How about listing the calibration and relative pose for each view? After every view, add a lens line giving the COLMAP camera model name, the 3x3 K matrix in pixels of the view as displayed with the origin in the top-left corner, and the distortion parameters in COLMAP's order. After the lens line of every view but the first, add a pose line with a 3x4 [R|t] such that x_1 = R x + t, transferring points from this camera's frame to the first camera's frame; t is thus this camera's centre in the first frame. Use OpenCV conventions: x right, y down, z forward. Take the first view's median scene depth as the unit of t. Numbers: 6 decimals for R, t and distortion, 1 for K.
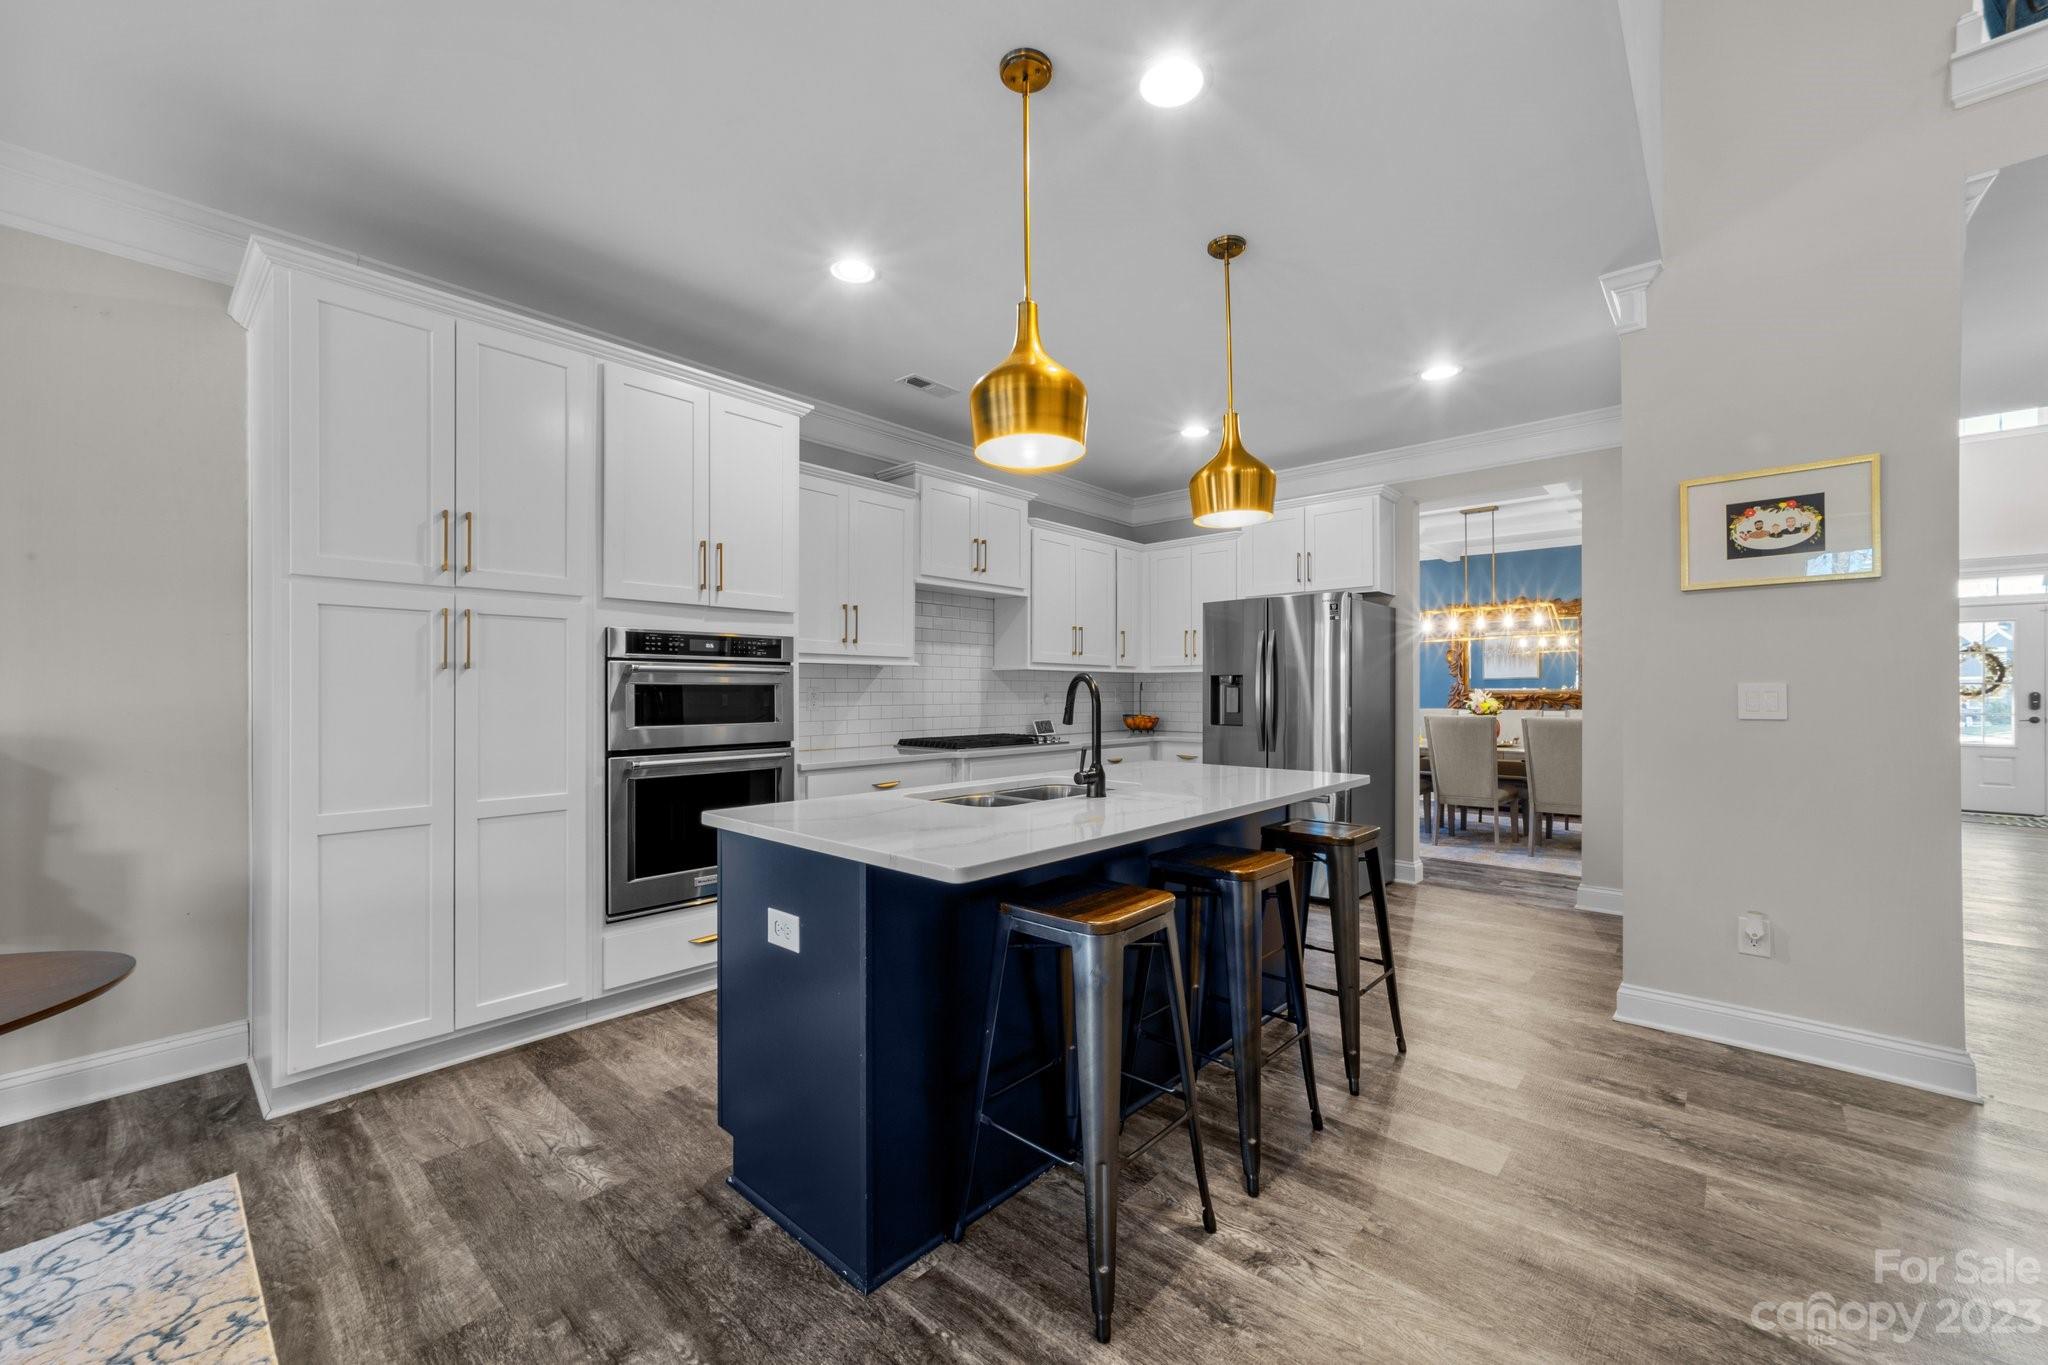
lens RADIAL K [[806.1, 0, 1031.8], [0, 806.1, 691.0], [0, 0, 1]] dist [-0.000933, 0.000188]
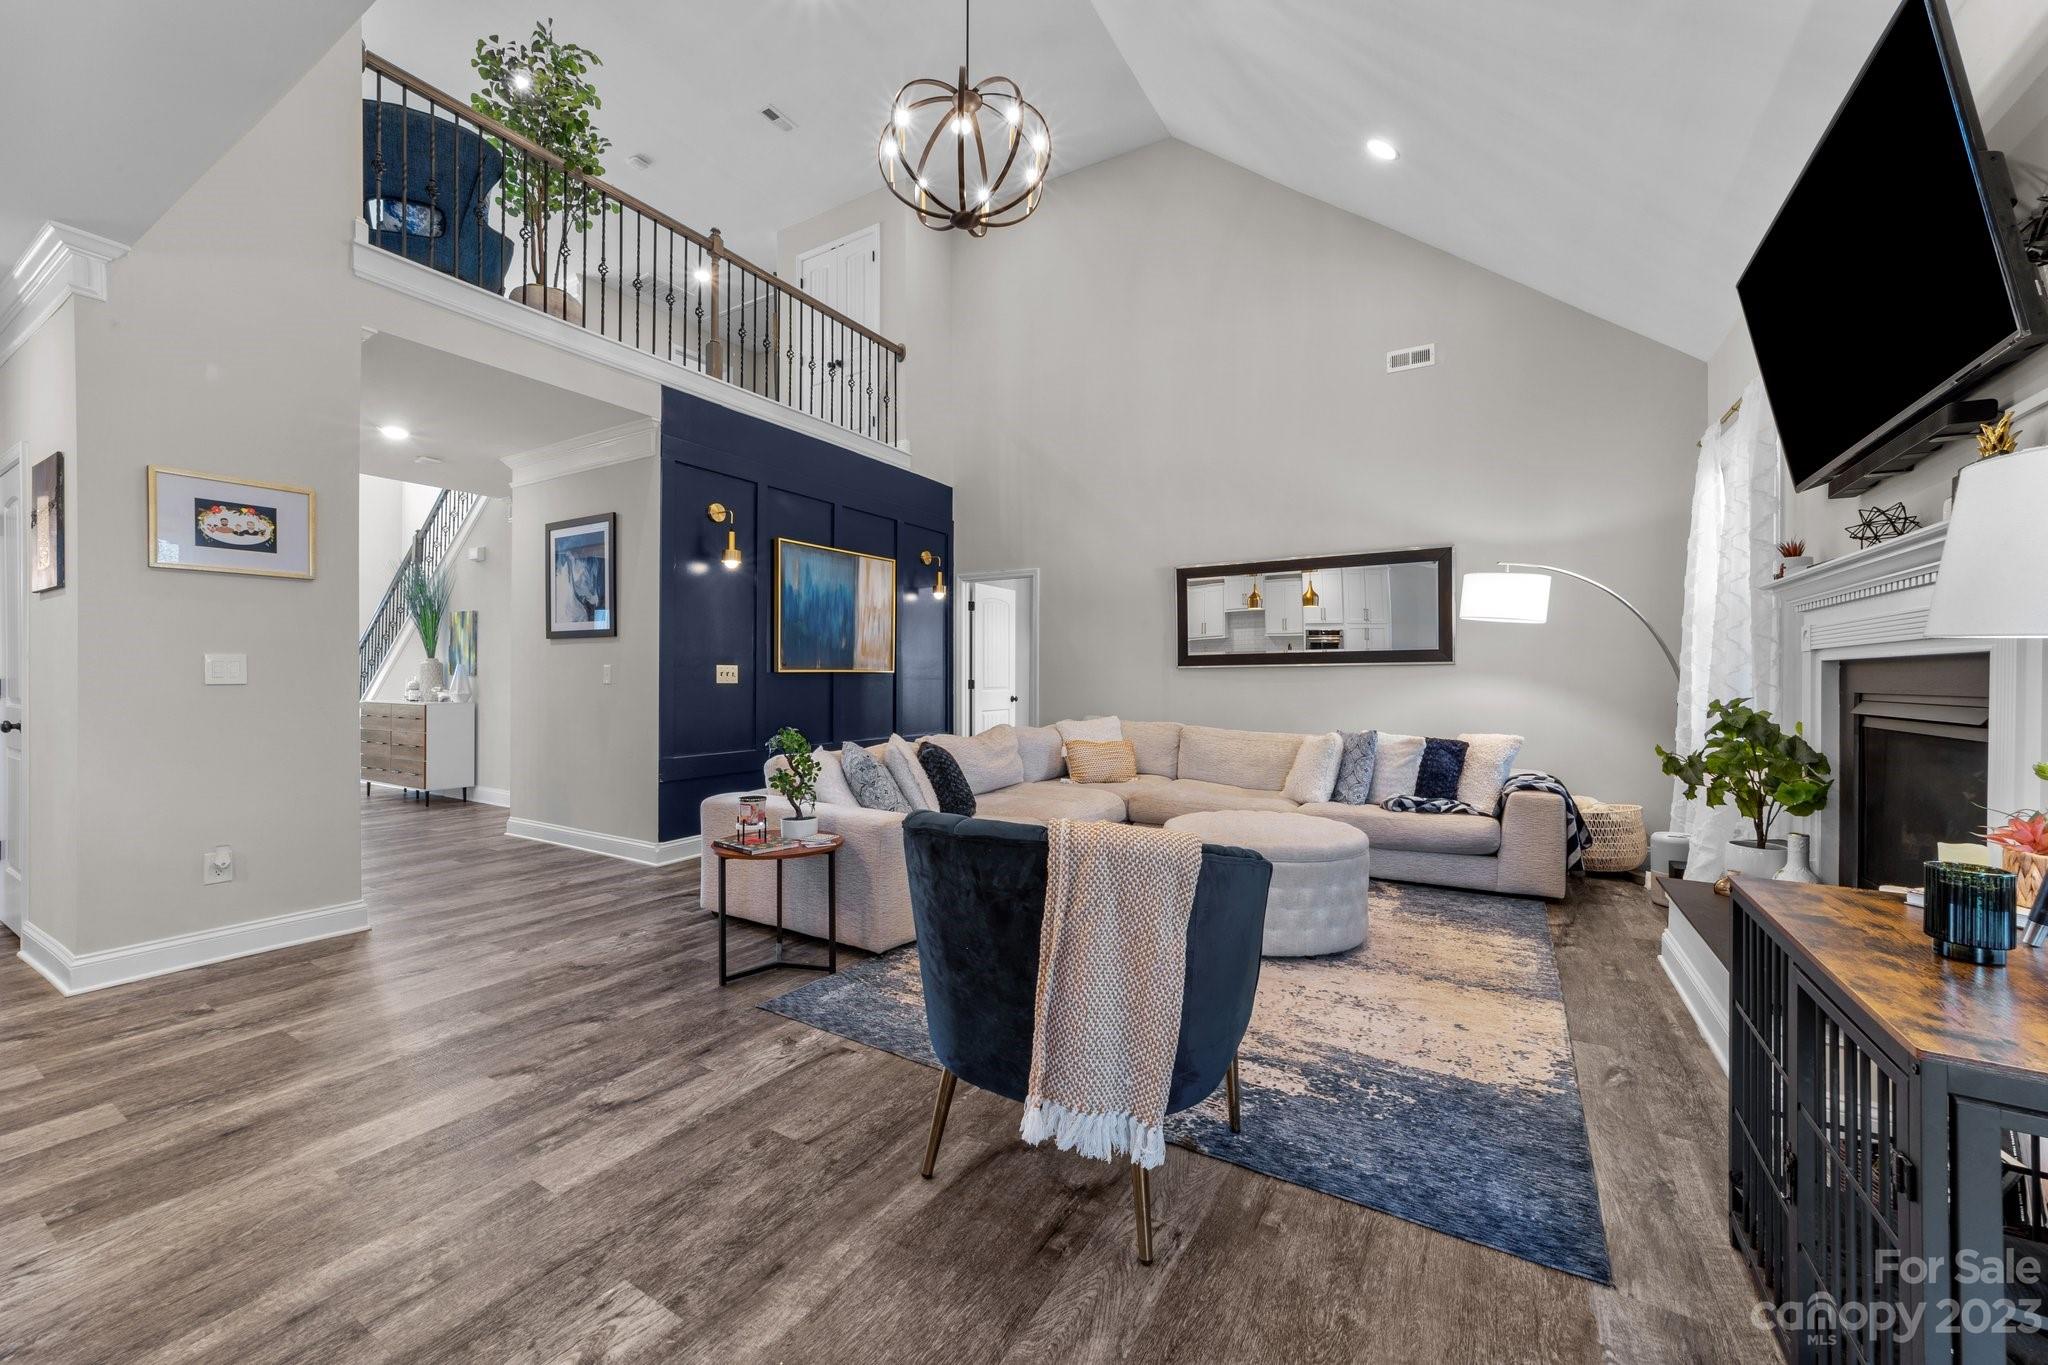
lens RADIAL K [[788.5, 0, 1027.0], [0, 788.5, 682.6], [0, 0, 1]] dist [-0.017966, 0.008518]
pose [[-0.183686, -0.005204, 0.982971, -0.454614], [-0.002929, 0.999984, 0.004747, 0.023830], [-0.982981, -0.002007, -0.183698, 0.037752]]
